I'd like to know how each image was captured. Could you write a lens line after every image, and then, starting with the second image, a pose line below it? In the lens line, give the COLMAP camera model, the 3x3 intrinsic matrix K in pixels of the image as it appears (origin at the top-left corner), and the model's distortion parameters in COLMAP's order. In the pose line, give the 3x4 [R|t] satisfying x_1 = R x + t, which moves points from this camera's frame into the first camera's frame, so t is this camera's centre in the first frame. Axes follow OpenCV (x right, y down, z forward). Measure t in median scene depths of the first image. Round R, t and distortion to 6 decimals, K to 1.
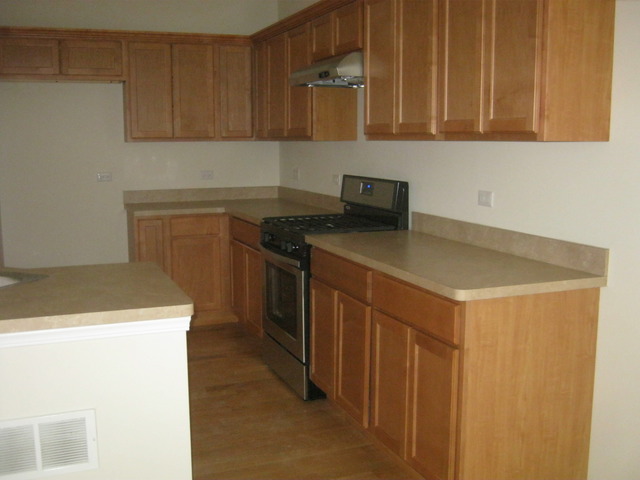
lens RADIAL K [[724.4, 0, 320.0], [0, 724.4, 240.0], [0, 0, 1]] dist [-0.014770, -0.023927]
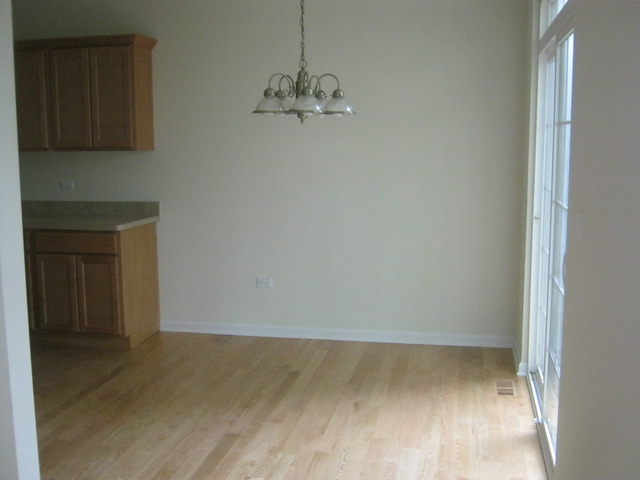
lens RADIAL K [[724.4, 0, 320.0], [0, 724.4, 240.0], [0, 0, 1]] dist [-0.014770, -0.023927]
pose [[0.545902, -0.114420, 0.829999, -1.084186], [0.127228, 0.990464, 0.052862, 0.069416], [-0.828133, 0.076742, 0.555254, -0.528583]]
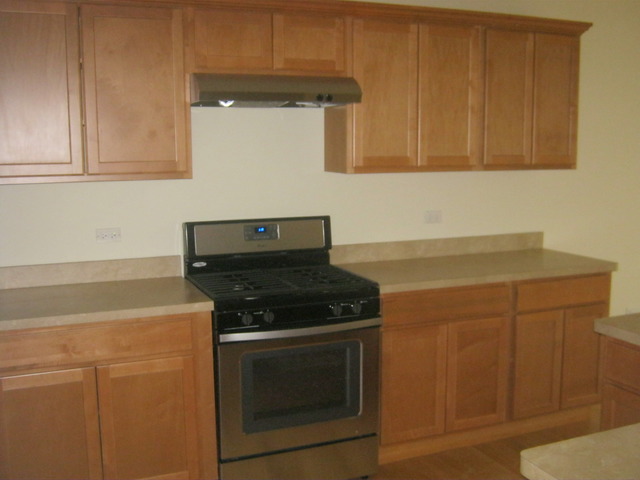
lens RADIAL K [[724.4, 0, 320.0], [0, 724.4, 240.0], [0, 0, 1]] dist [-0.014770, -0.023927]
pose [[-0.089359, -0.082171, 0.992604, -1.190191], [0.160043, 0.982456, 0.095739, -0.201490], [-0.983057, 0.167415, -0.074641, 1.514646]]
